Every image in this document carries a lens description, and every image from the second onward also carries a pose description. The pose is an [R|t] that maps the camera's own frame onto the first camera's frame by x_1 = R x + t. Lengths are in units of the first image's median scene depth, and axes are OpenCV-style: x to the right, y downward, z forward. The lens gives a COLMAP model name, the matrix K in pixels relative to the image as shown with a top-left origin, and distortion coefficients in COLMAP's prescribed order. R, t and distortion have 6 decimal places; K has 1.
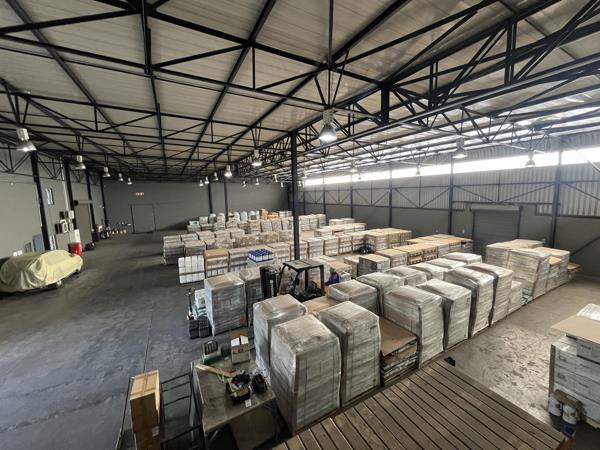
lens RADIAL K [[242.2, 0, 299.2], [0, 242.2, 220.7], [0, 0, 1]] dist [-0.002192, -0.000862]
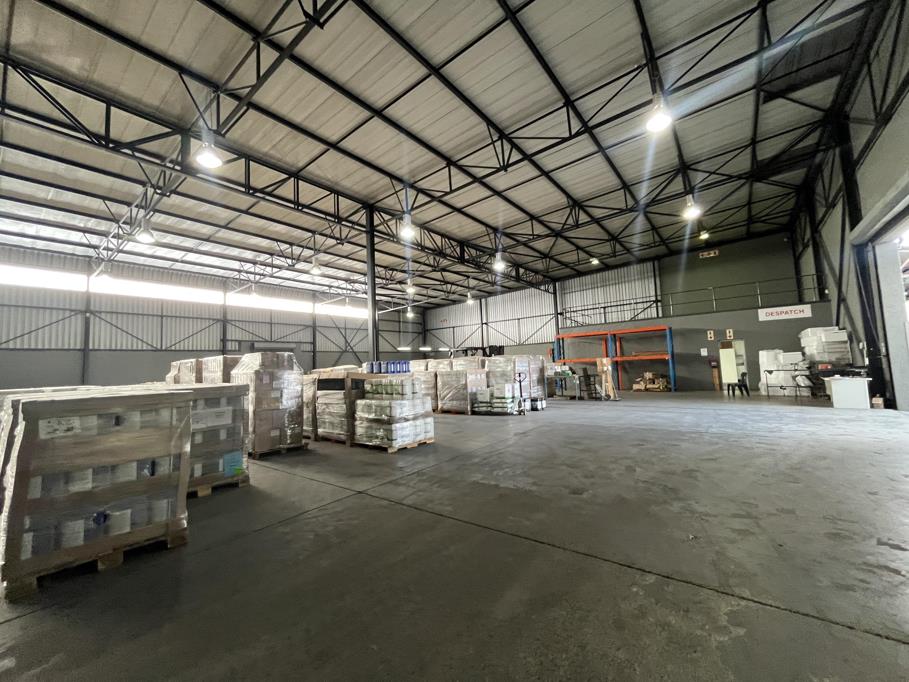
lens RADIAL K [[367.0, 0, 452.2], [0, 367.0, 338.4], [0, 0, 1]] dist [-0.002192, -0.000862]
pose [[-0.396478, 0.118095, 0.910417, -0.785676], [0.160720, 0.985305, -0.057818, 0.109583], [-0.903866, 0.123399, -0.409632, 0.887458]]
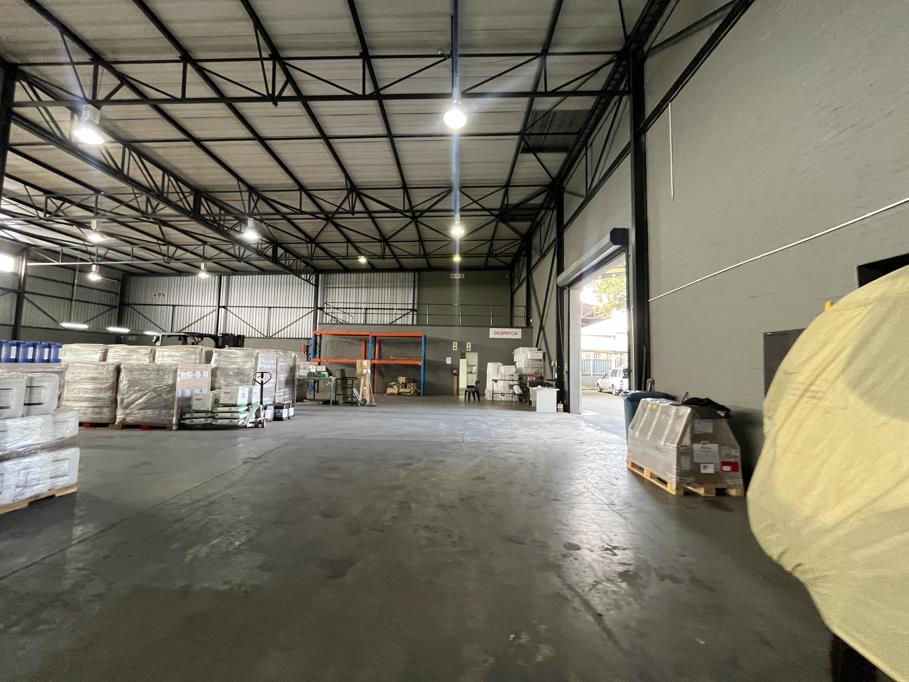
lens RADIAL K [[367.0, 0, 455.3], [0, 367.0, 337.1], [0, 0, 1]] dist [-0.002192, -0.000862]
pose [[-0.877073, 0.046673, 0.478084, -0.704383], [0.061370, 0.998000, 0.015157, 0.112275], [-0.476420, 0.042634, -0.878183, 0.831653]]
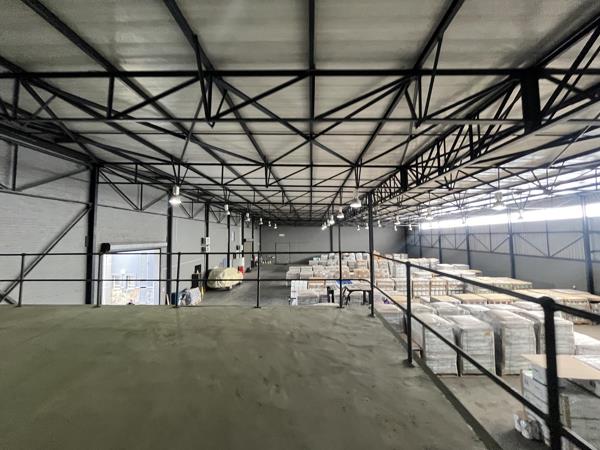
lens RADIAL K [[242.2, 0, 300.0], [0, 242.2, 219.0], [0, 0, 1]] dist [-0.002192, -0.000862]
pose [[0.861568, -0.019001, -0.507287, 0.222029], [-0.070950, 0.984984, -0.157392, 0.014039], [0.502660, 0.171596, 0.847282, -0.210417]]
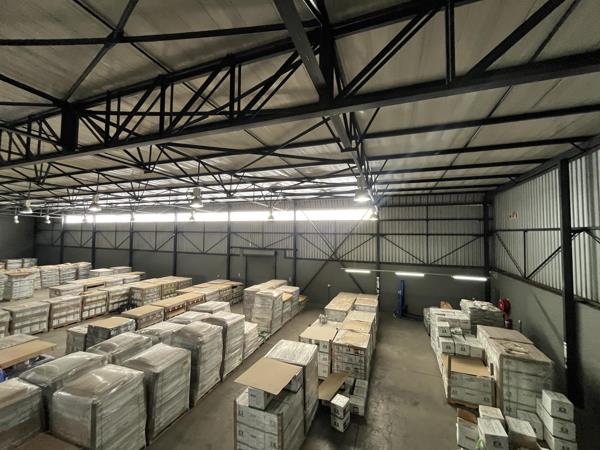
lens RADIAL K [[242.2, 0, 299.9], [0, 242.2, 223.8], [0, 0, 1]] dist [-0.002192, -0.000862]
pose [[0.750694, 0.060858, 0.657840, 0.168026], [0.043851, 0.988962, -0.141531, -0.017129], [-0.659193, 0.135093, 0.739740, -0.007069]]
